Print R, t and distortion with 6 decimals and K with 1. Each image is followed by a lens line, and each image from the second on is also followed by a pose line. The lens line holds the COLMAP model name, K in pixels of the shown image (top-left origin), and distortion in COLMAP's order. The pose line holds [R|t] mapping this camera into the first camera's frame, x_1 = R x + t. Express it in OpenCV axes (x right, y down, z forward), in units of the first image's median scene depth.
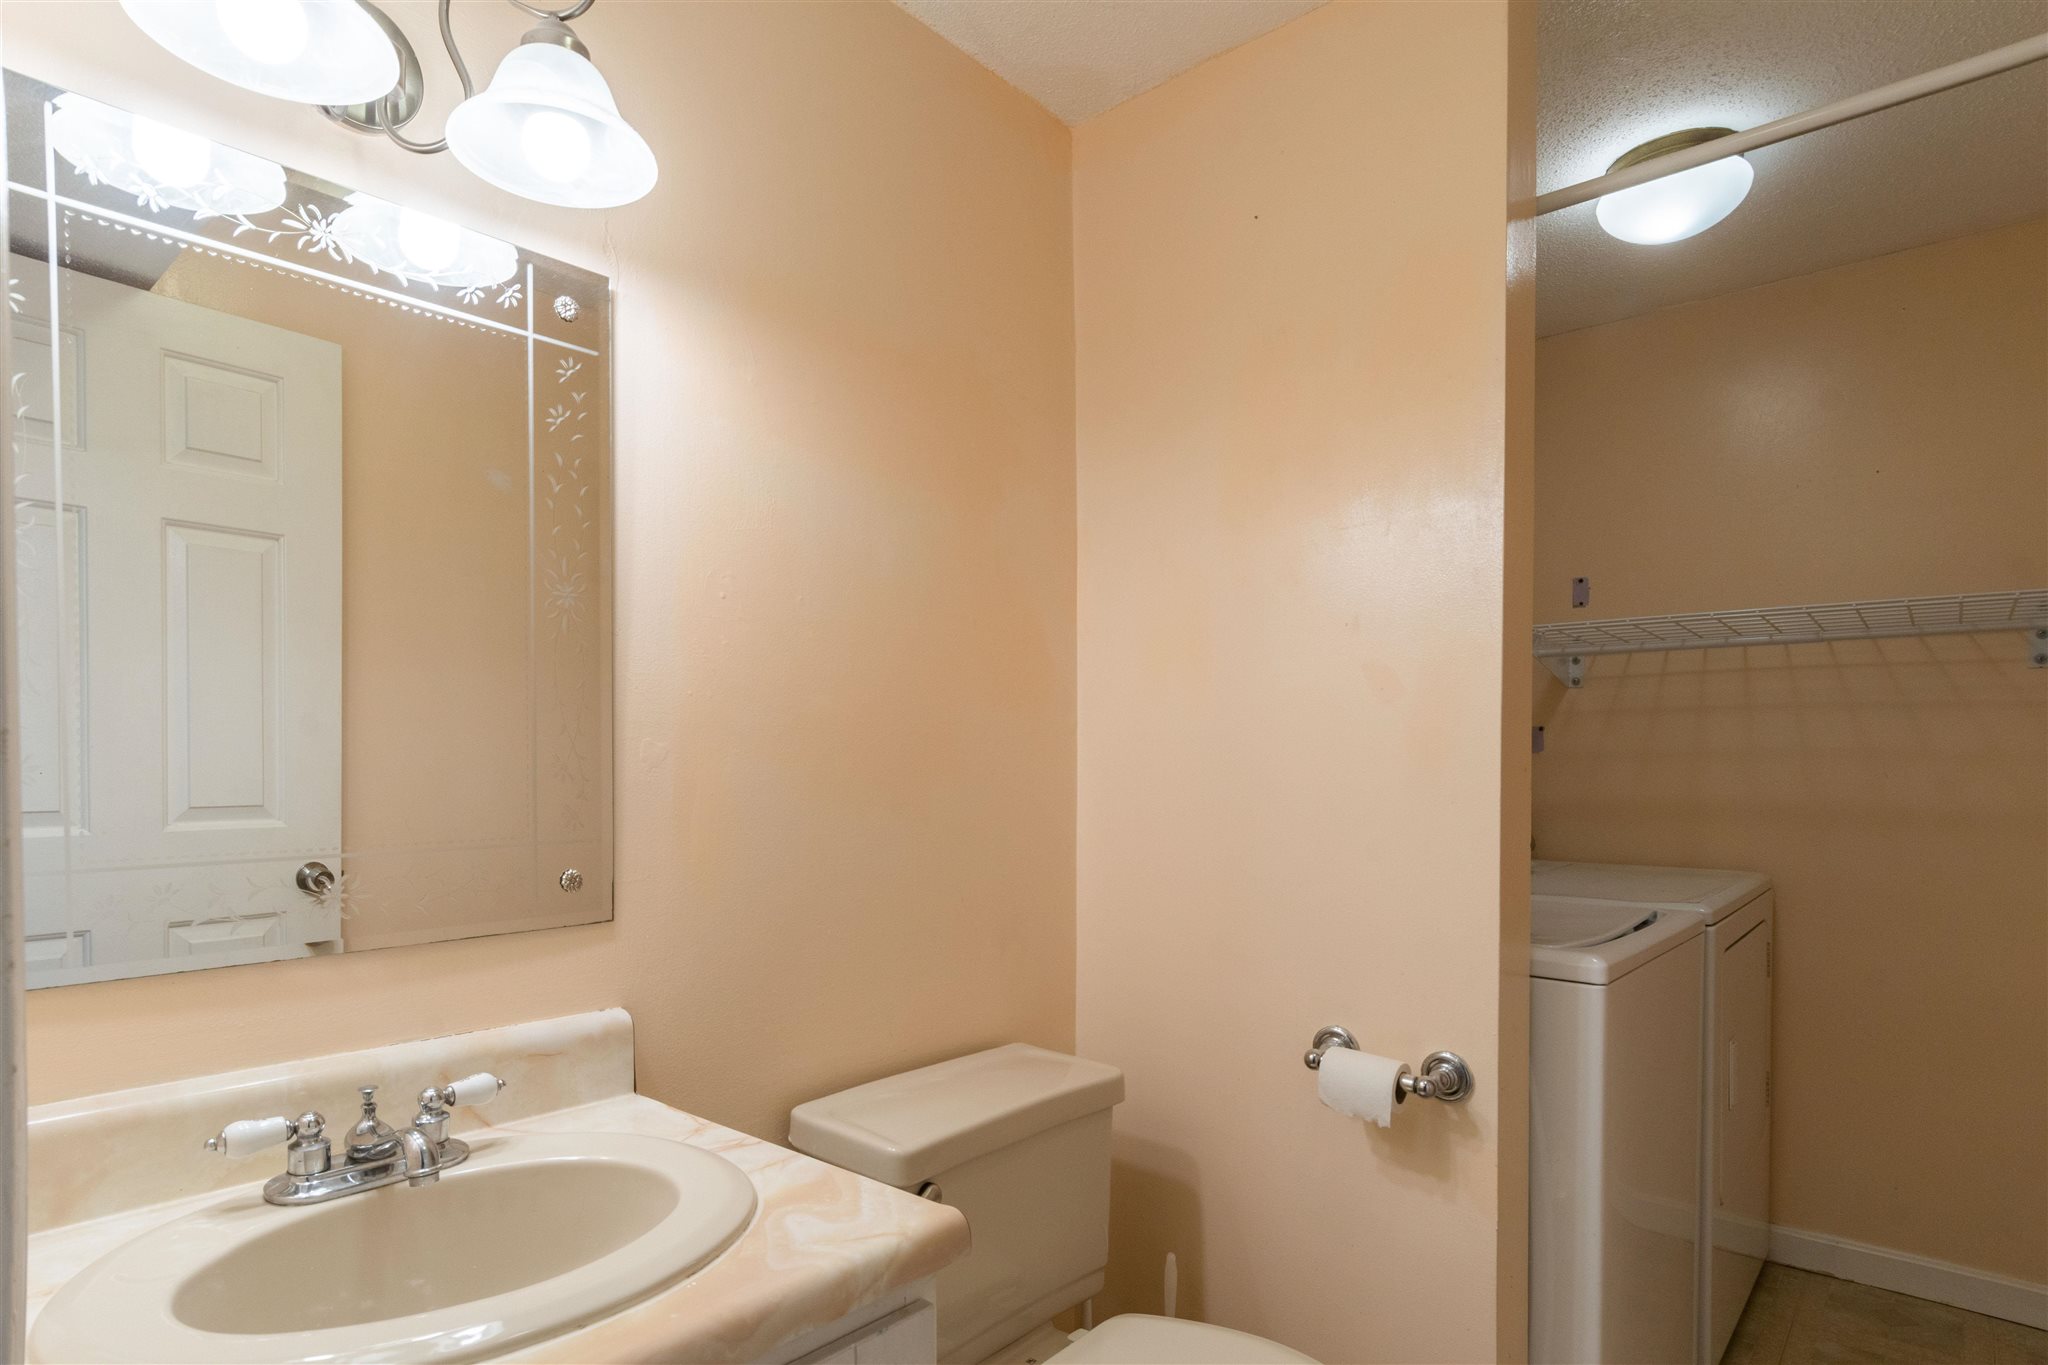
lens RADIAL K [[1082.5, 0, 1019.9], [0, 1082.5, 764.5], [0, 0, 1]] dist [-0.001188, -0.000811]
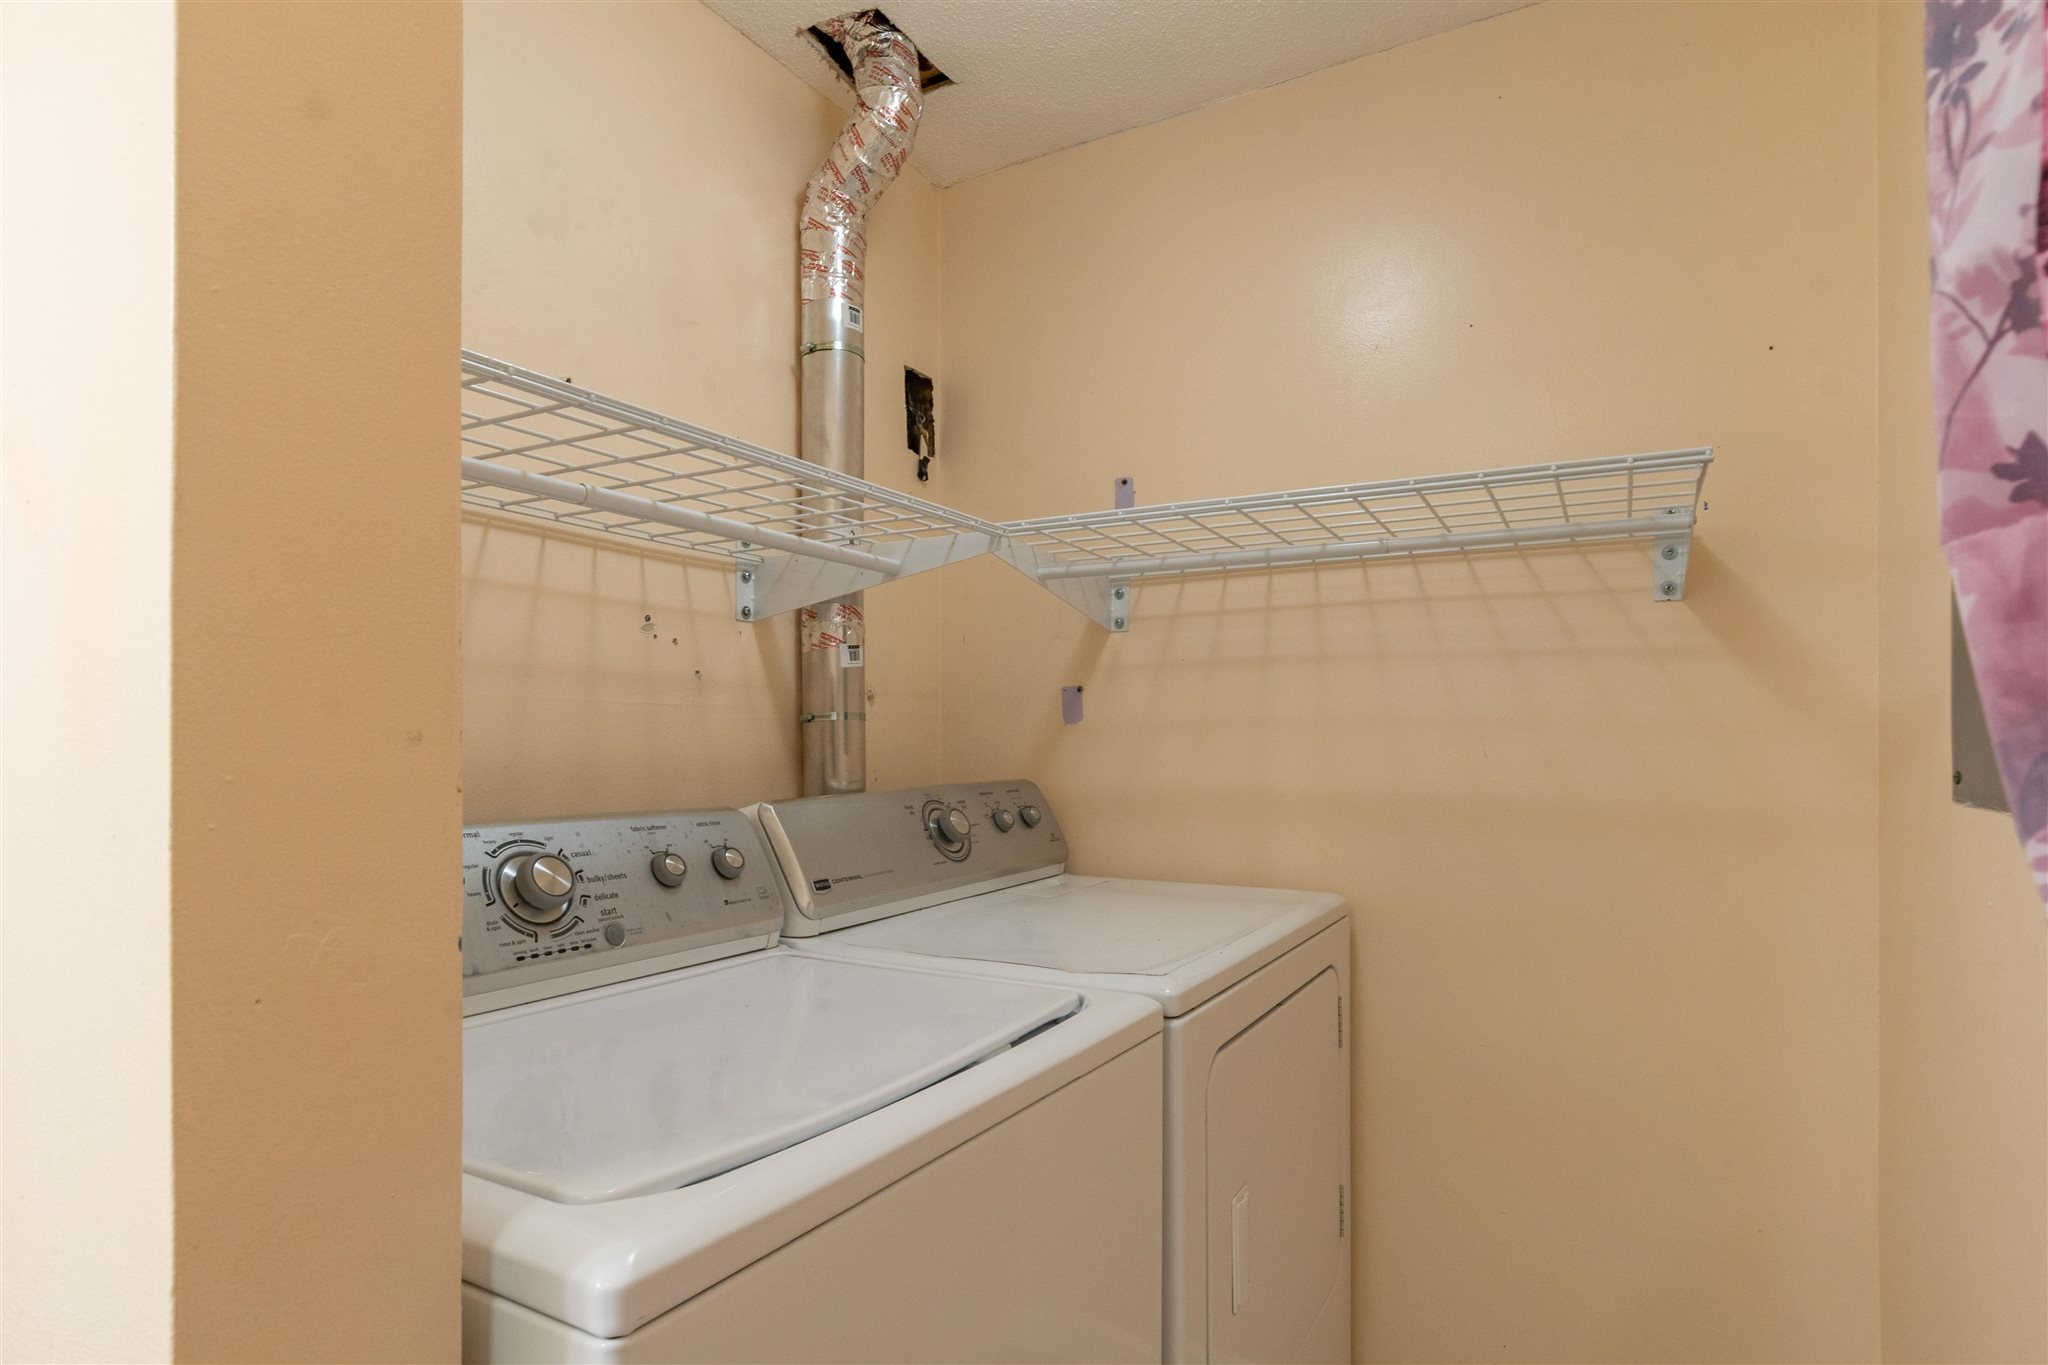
lens RADIAL K [[1095.8, 0, 1028.0], [0, 1095.8, 716.4], [0, 0, 1]] dist [-0.003787, -0.002568]
pose [[0.975605, 0.008718, 0.219358, 0.331886], [-0.002625, 0.999603, -0.028054, 0.005871], [-0.219516, 0.026794, 0.975241, 0.346525]]
